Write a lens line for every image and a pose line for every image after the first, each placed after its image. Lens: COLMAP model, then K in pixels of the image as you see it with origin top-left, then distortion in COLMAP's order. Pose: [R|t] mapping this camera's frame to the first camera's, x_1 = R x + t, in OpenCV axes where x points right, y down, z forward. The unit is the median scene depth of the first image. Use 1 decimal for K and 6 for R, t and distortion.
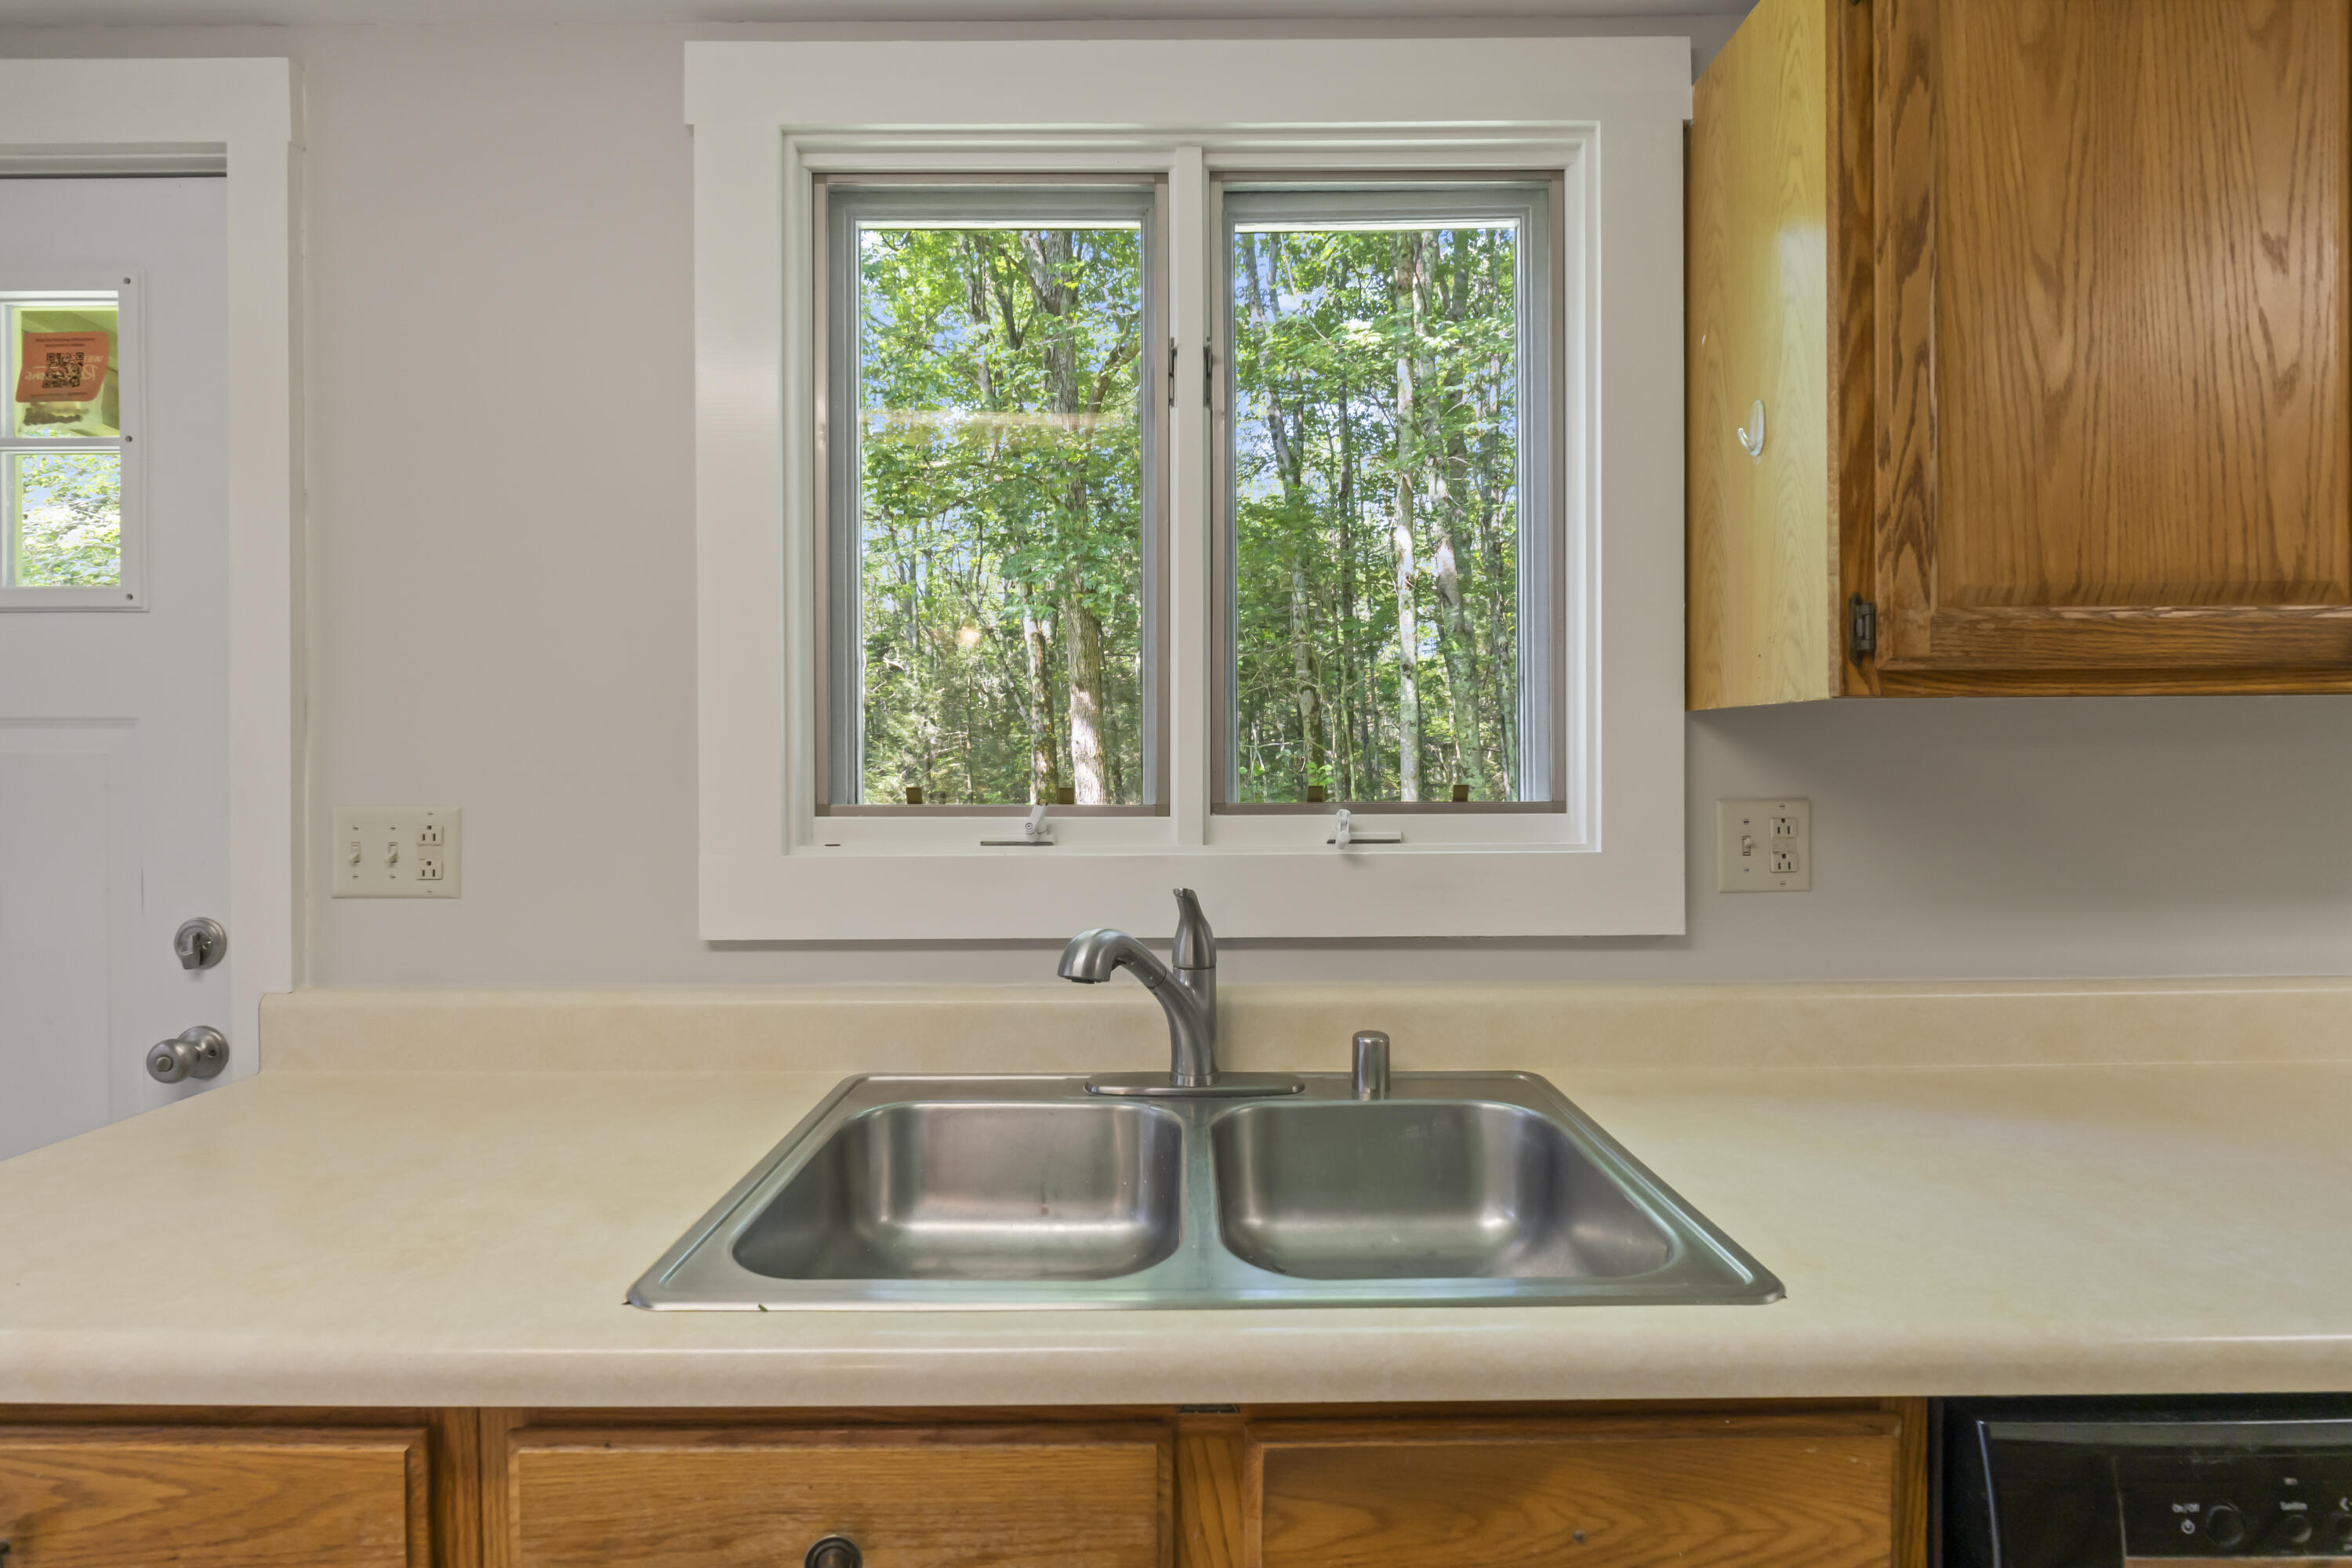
lens RADIAL K [[1097.5, 0, 1178.8], [0, 1097.5, 773.6], [0, 0, 1]] dist [-0.000822, -0.000001]
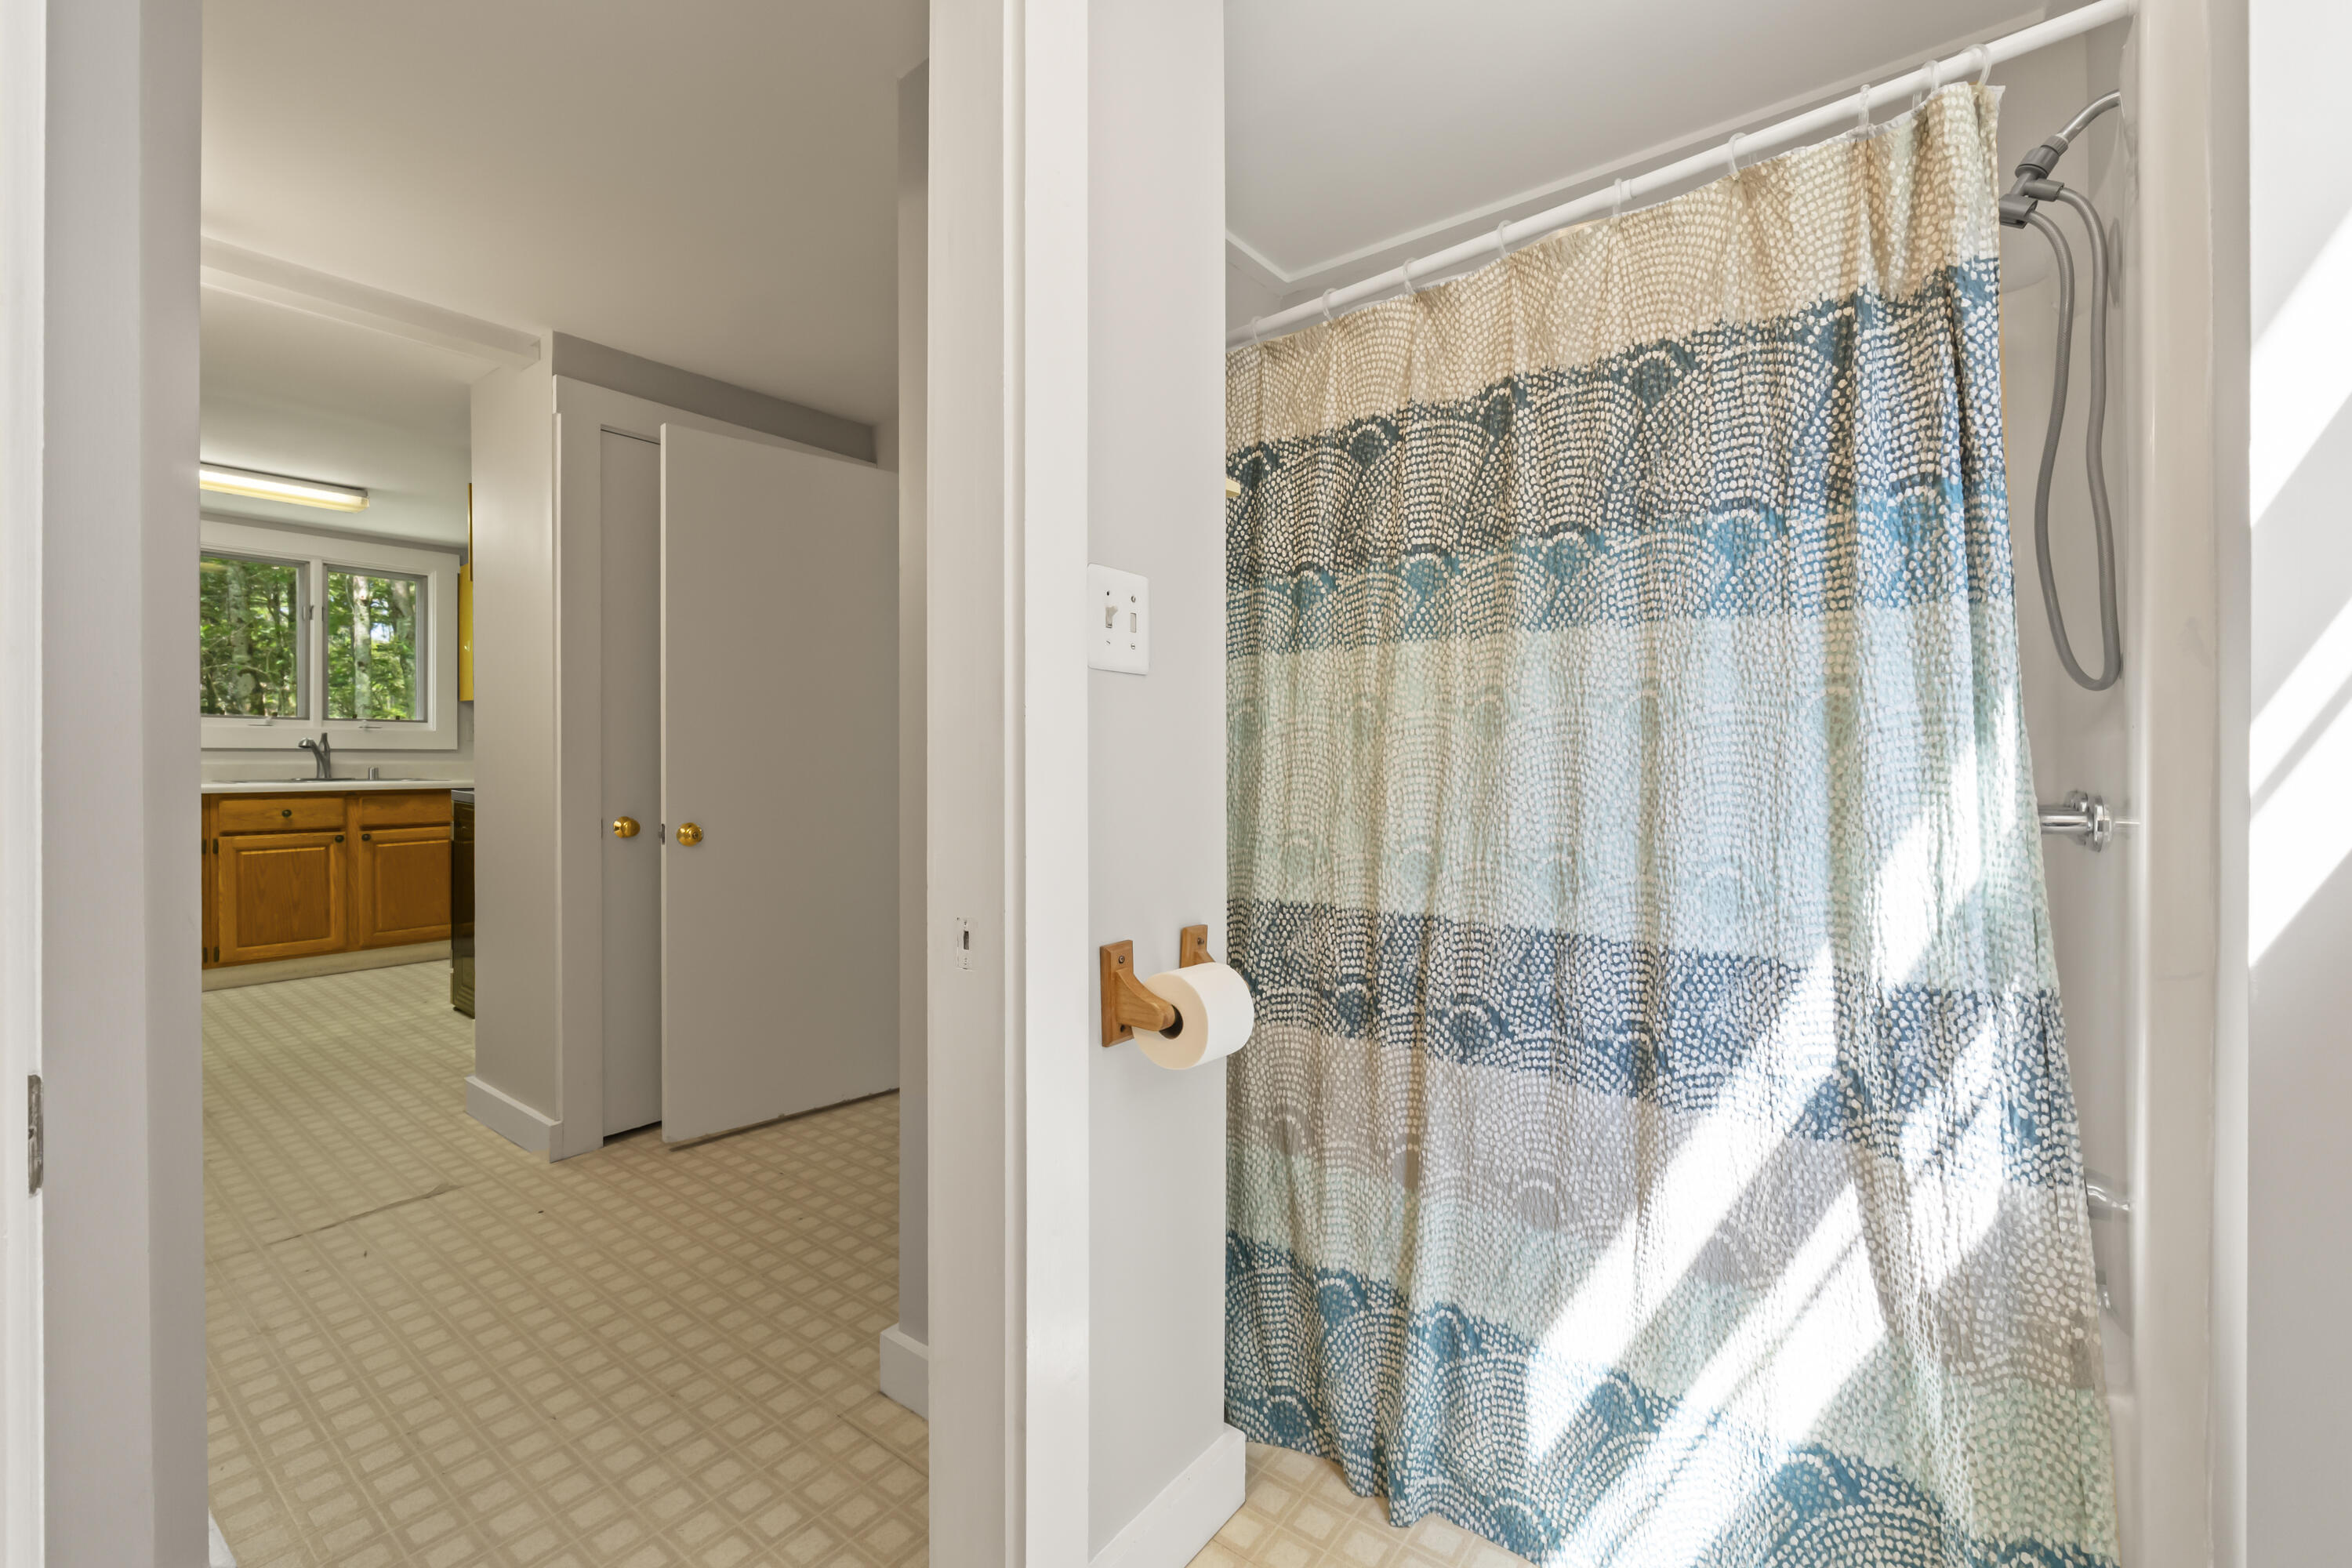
lens RADIAL K [[991.0, 0, 1196.4], [0, 991.0, 761.8], [0, 0, 1]] dist [-0.010321, 0.000421]
pose [[0.606827, 0.002163, 0.794831, -0.920978], [0.002487, 0.999986, -0.004621, 0.220331], [-0.794830, 0.004781, 0.606813, -3.865295]]
